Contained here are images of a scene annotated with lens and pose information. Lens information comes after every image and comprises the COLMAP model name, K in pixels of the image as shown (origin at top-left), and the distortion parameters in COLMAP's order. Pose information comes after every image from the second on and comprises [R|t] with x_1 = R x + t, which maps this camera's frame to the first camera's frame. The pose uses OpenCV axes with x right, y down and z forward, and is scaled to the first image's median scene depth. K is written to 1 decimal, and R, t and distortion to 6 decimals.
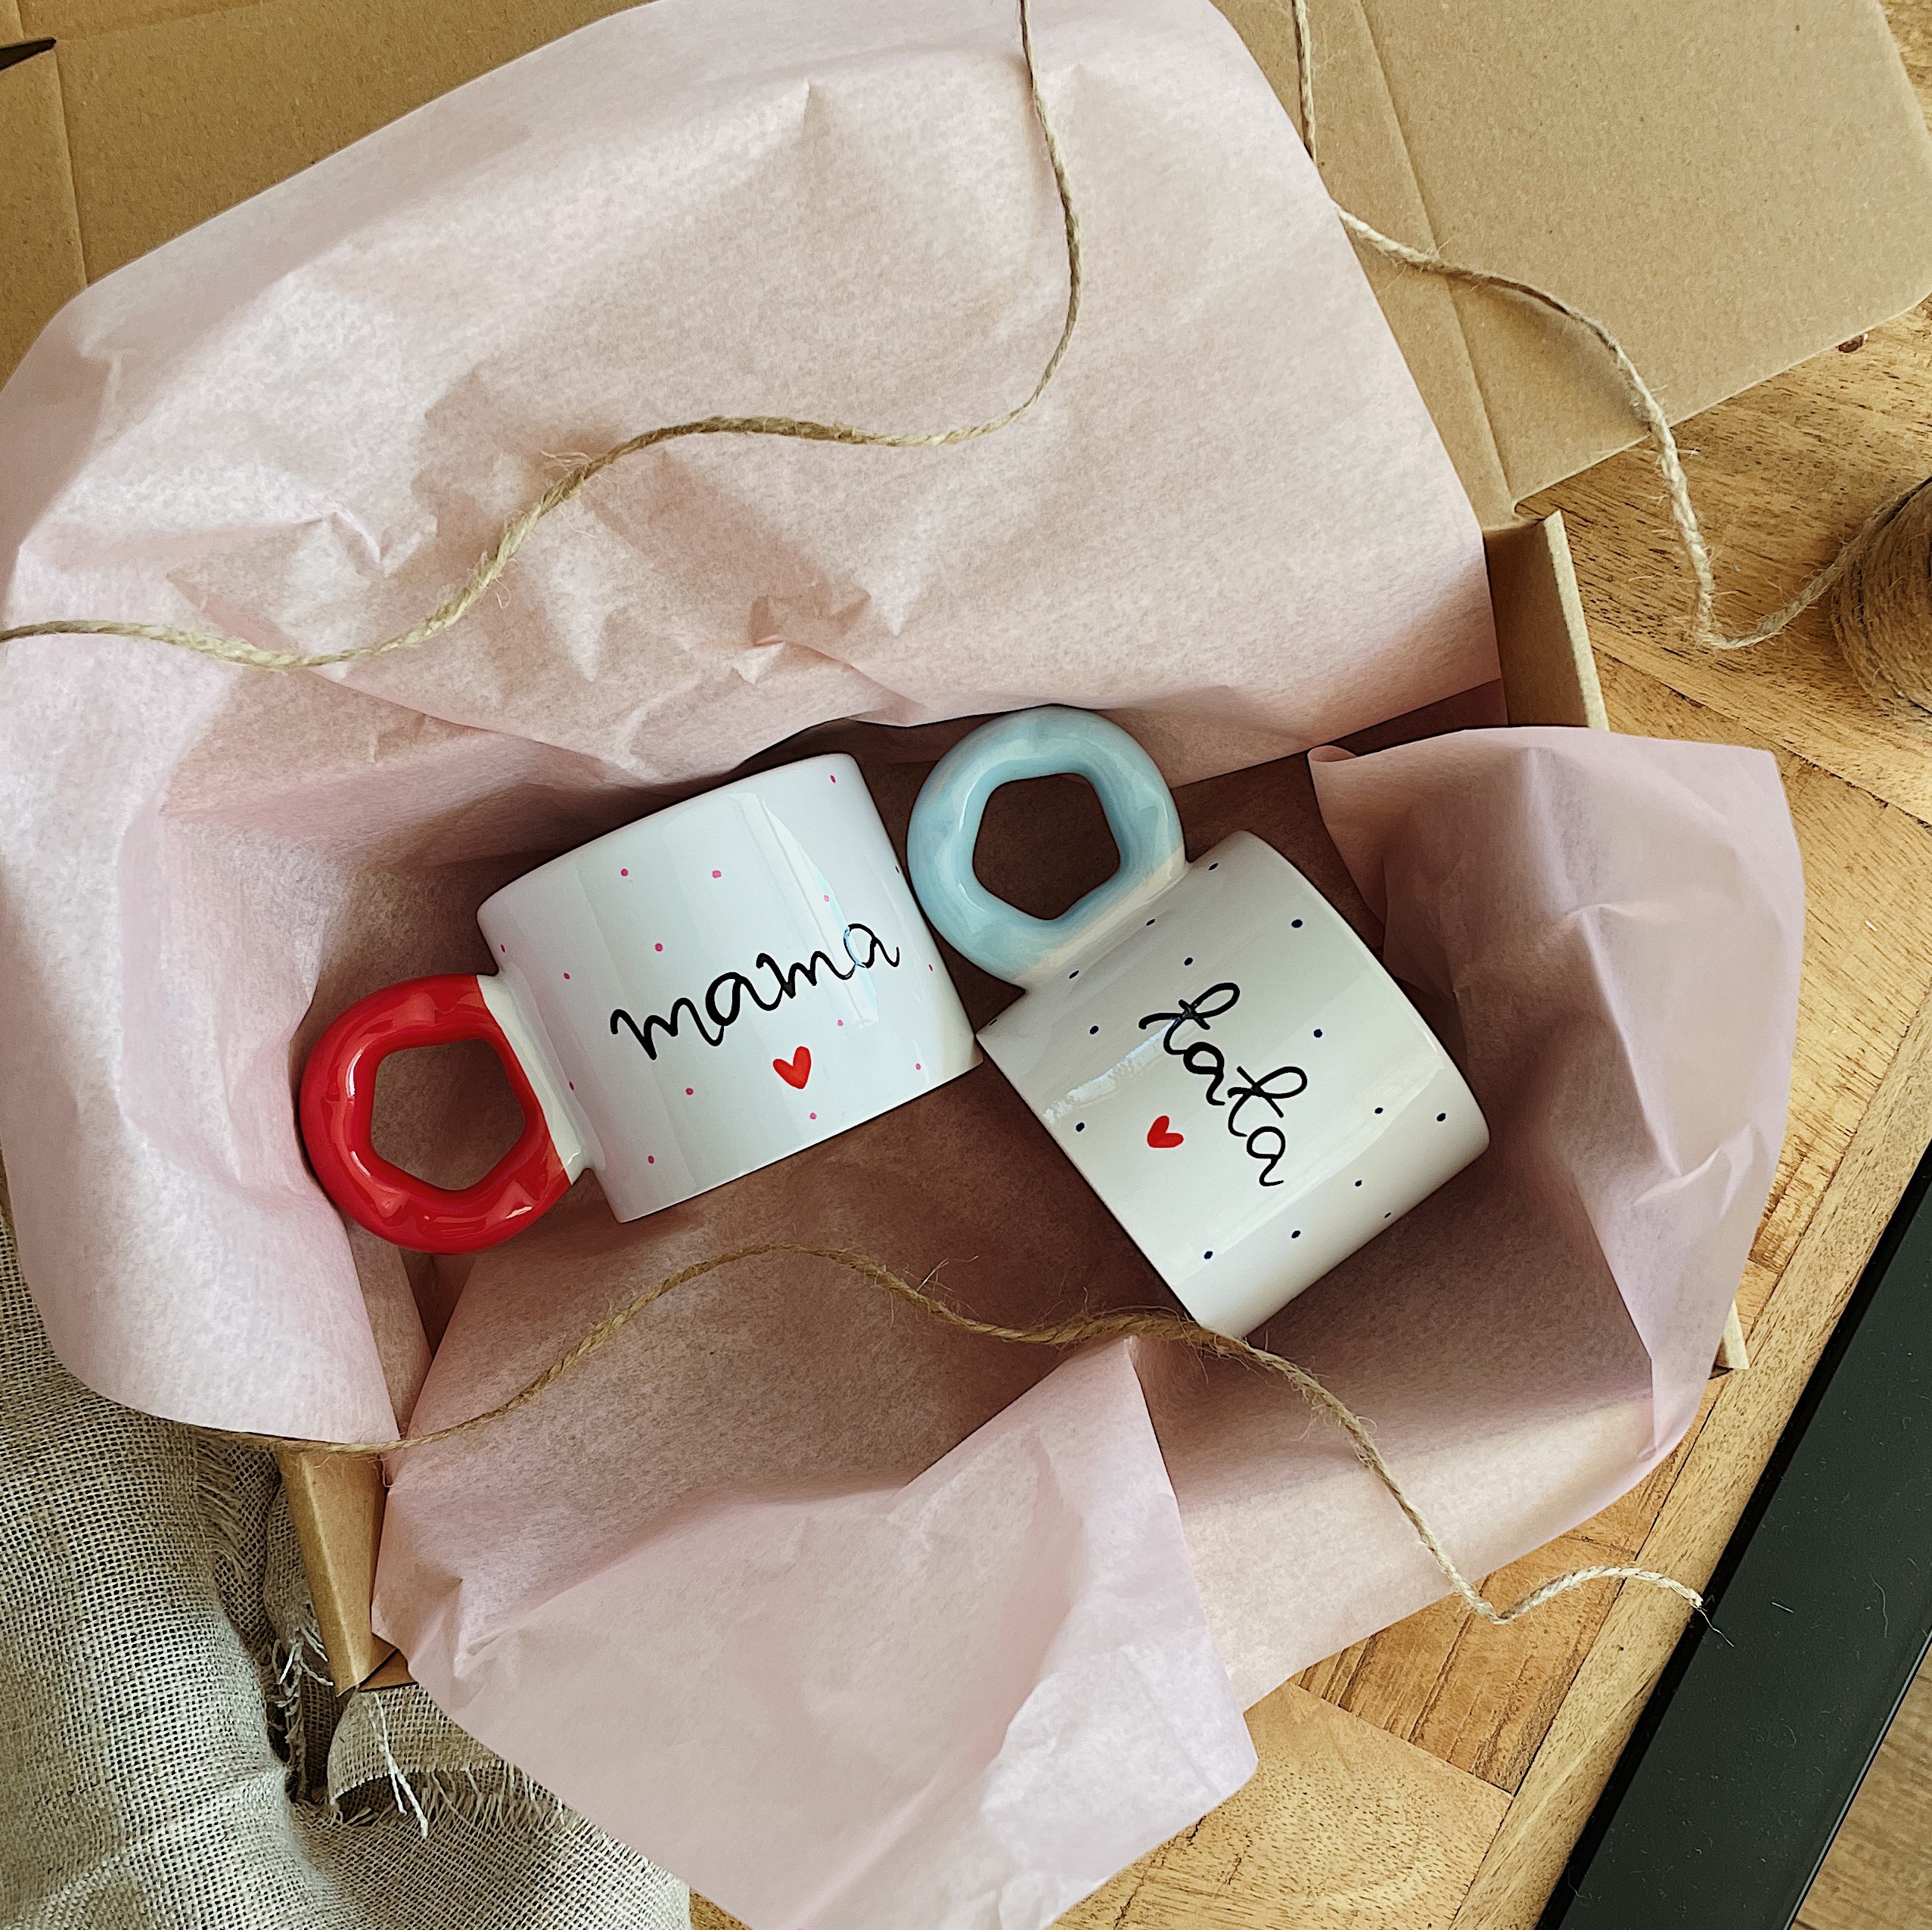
lens RADIAL K [[2611.9, 0, 1028.2], [0, 2611.9, 1054.7], [0, 0, 1]] dist [0.155609, -0.475515]
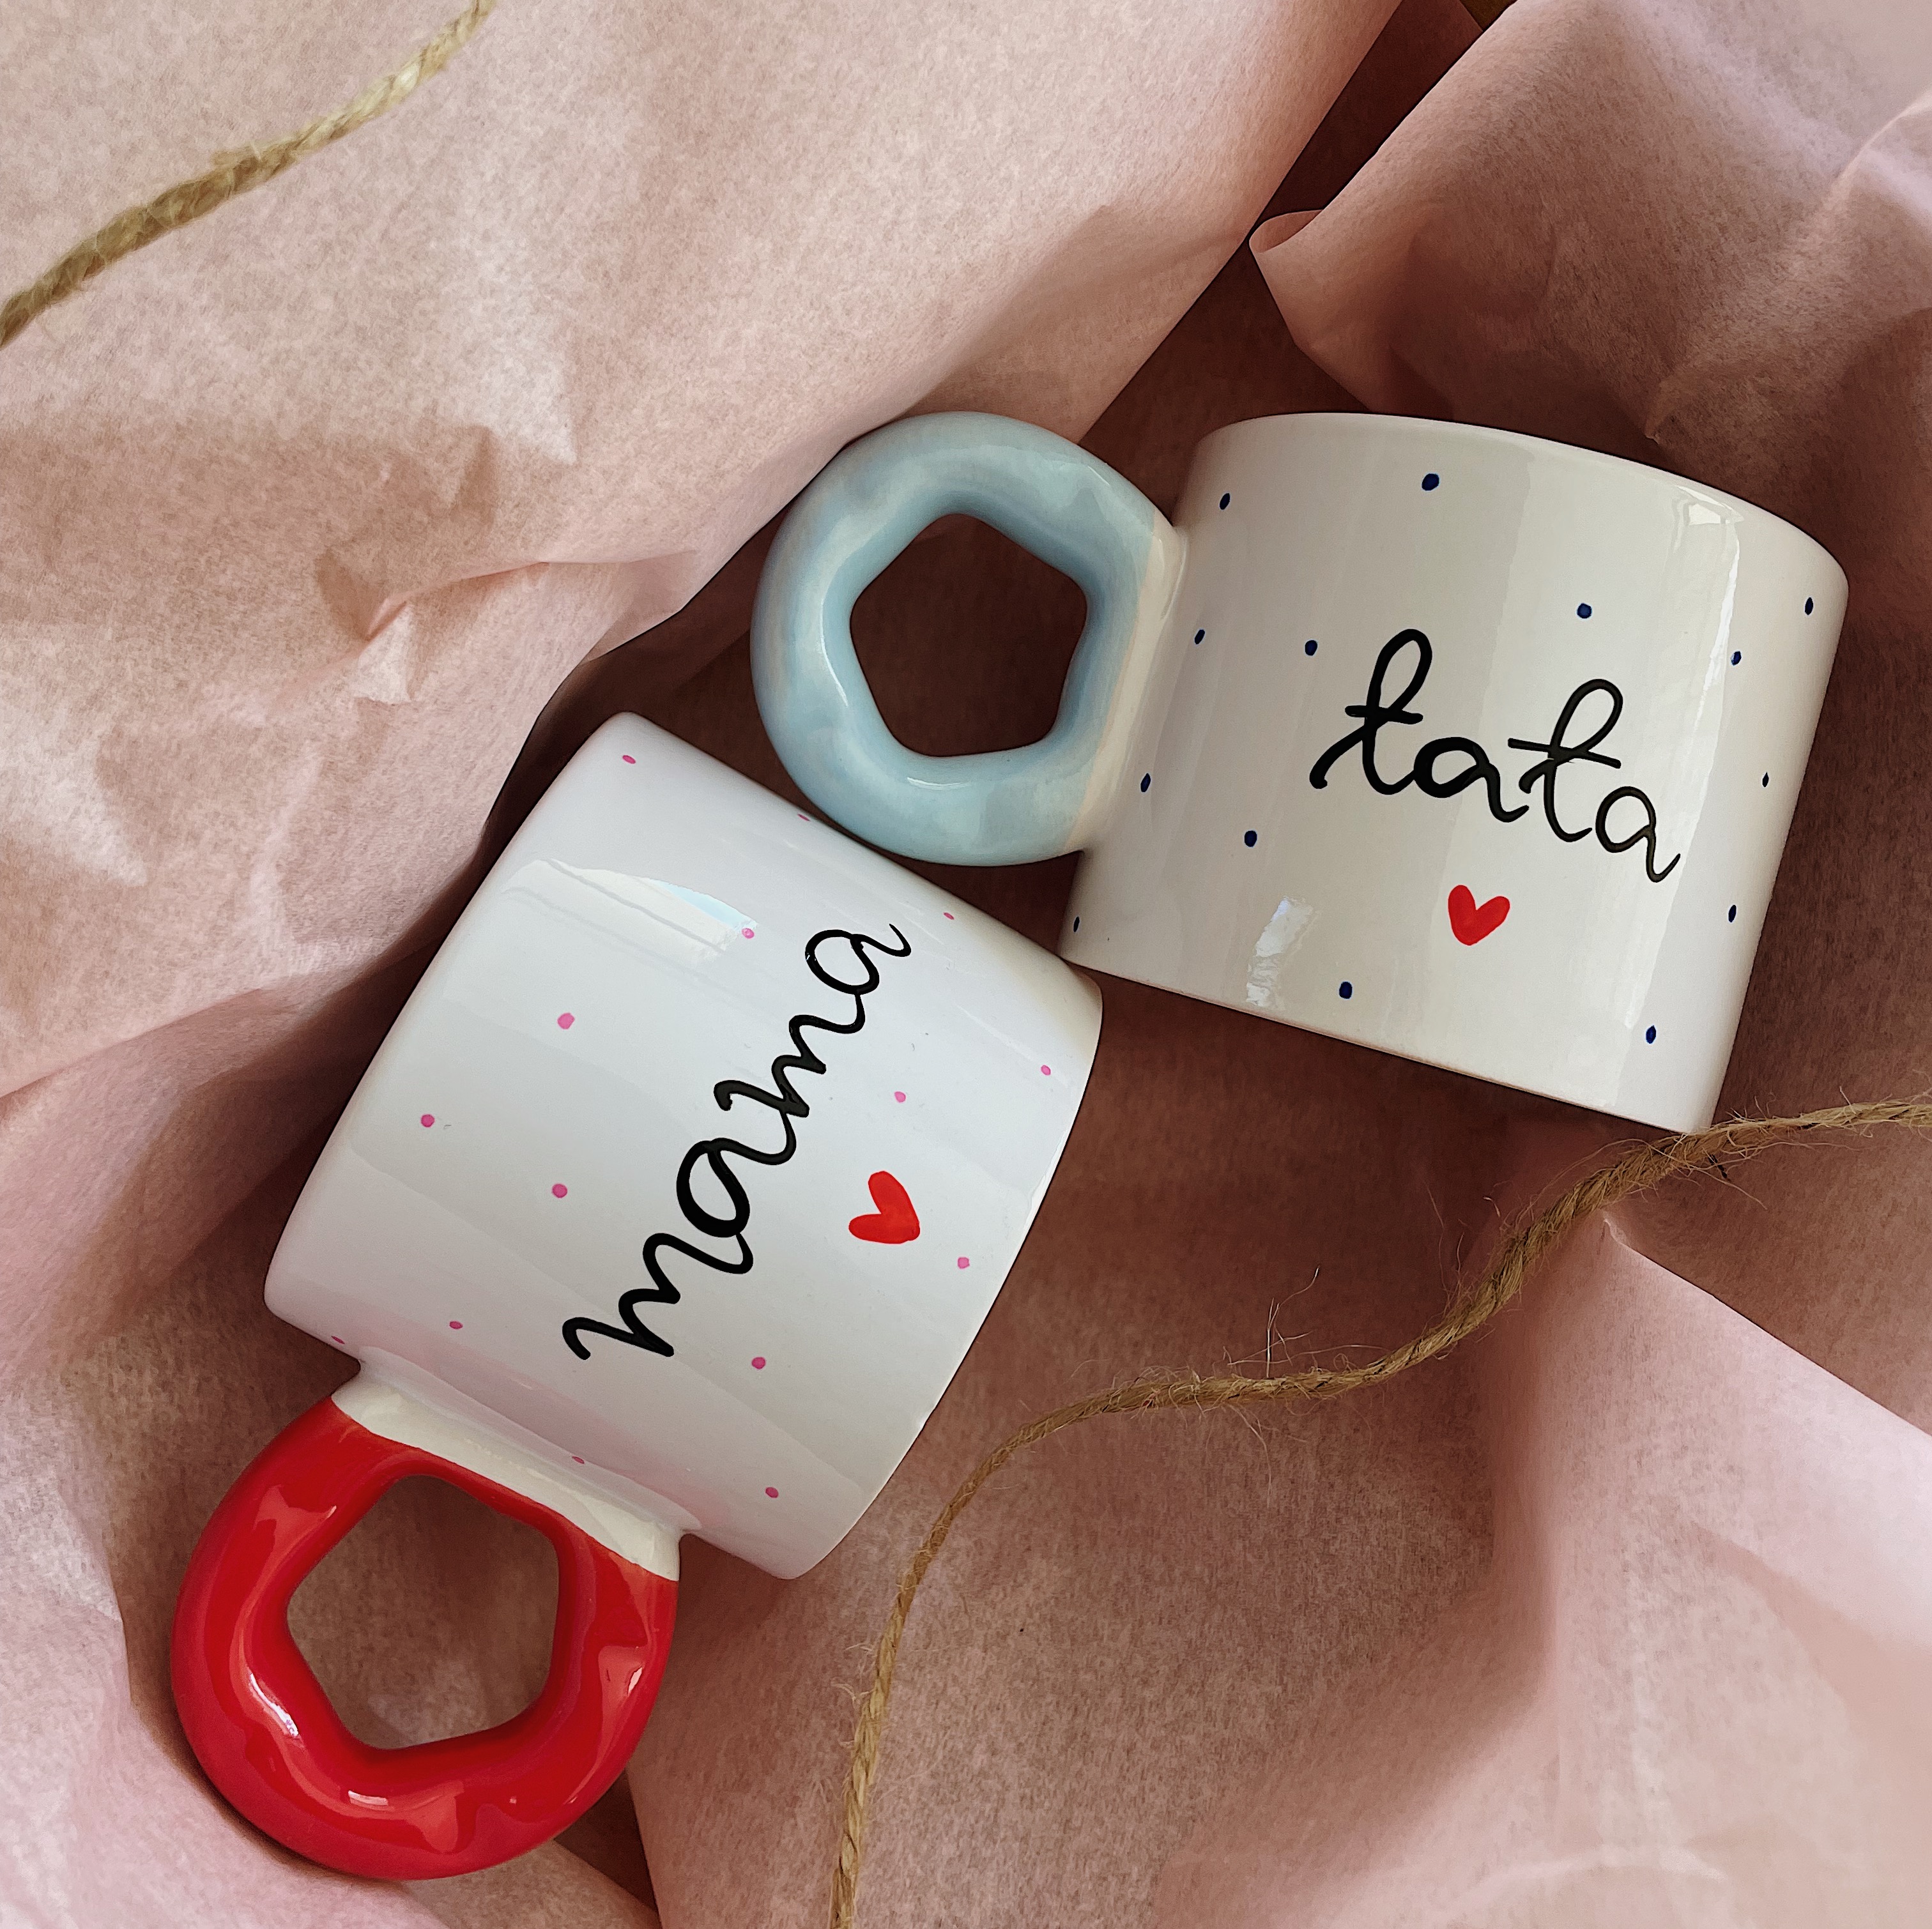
lens RADIAL K [[1930.8, 0, 919.5], [0, 1930.8, 817.3], [0, 0, 1]] dist [0.072292, -0.124480]
pose [[0.801042, -0.595733, 0.058608, -0.058345], [0.595718, 0.802954, 0.019628, -0.068049], [-0.058753, 0.019191, 0.998088, 0.595655]]
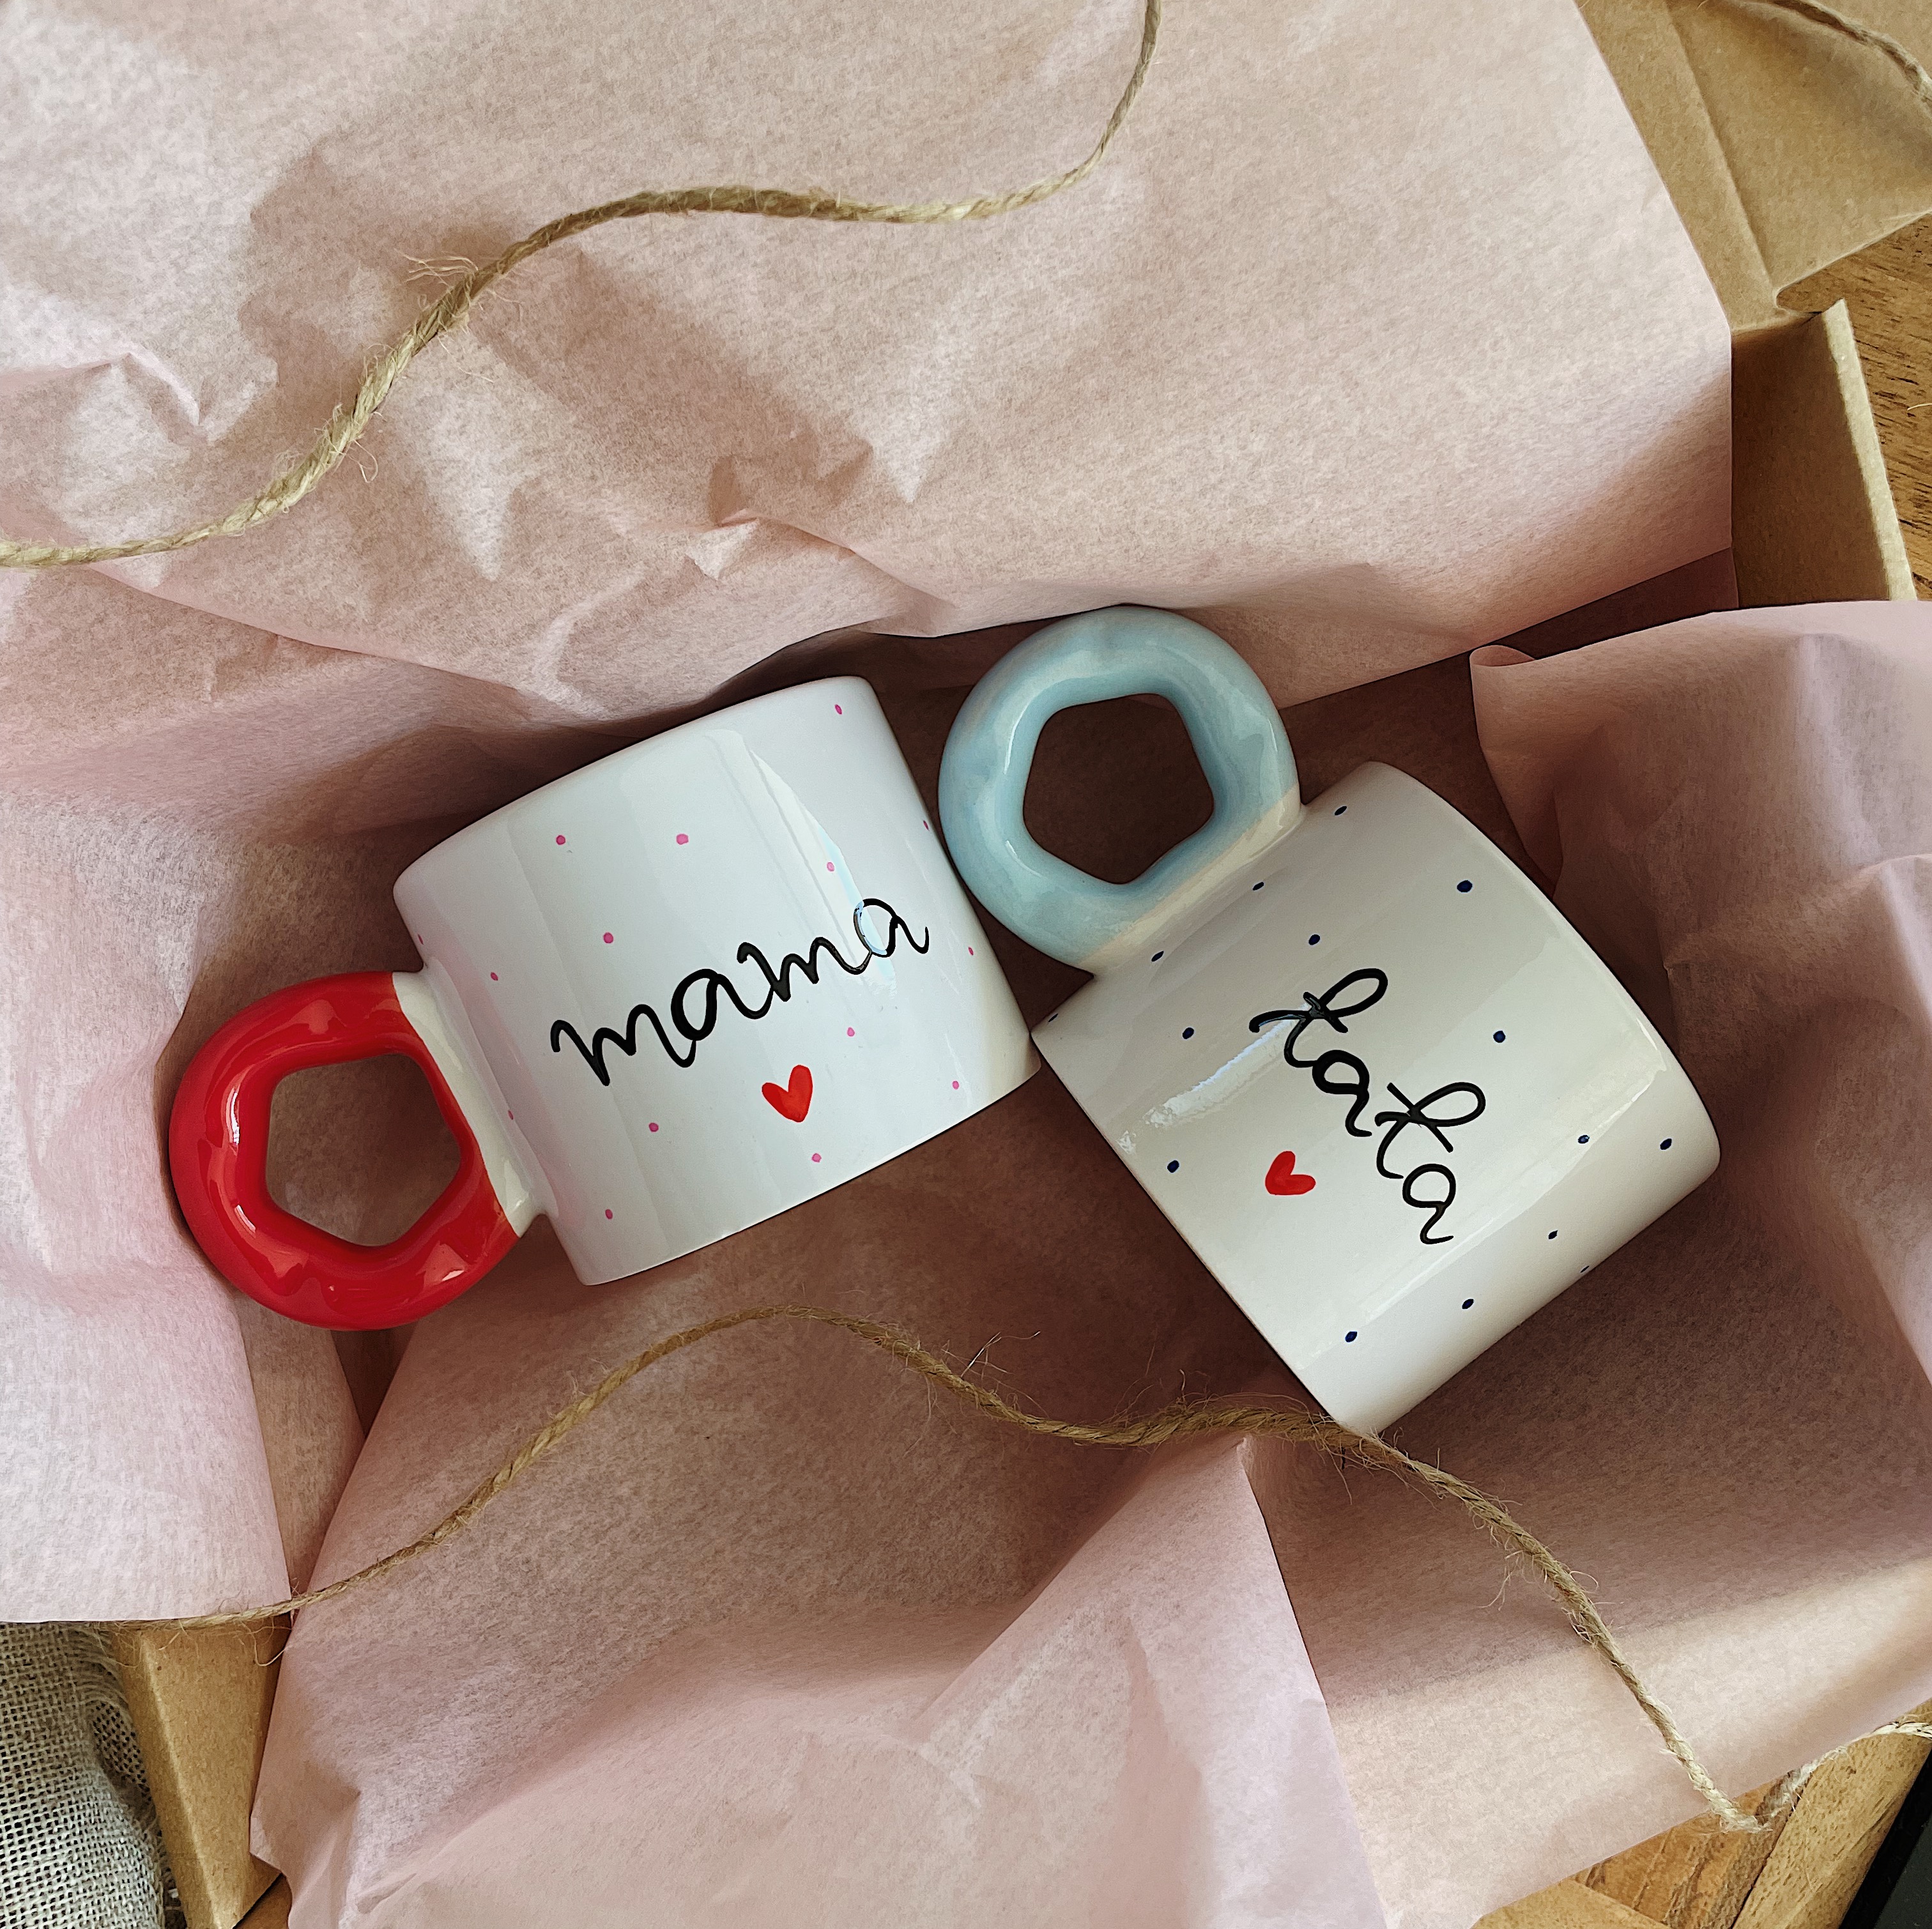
lens RADIAL K [[2004.5, 0, 952.0], [0, 2004.5, 978.2], [0, 0, 1]] dist [0.097510, -0.177301]
pose [[0.997907, -0.018908, -0.061844, -0.006867], [0.020159, 0.999603, 0.019675, -0.039438], [0.061447, -0.020880, 0.997892, 0.435411]]
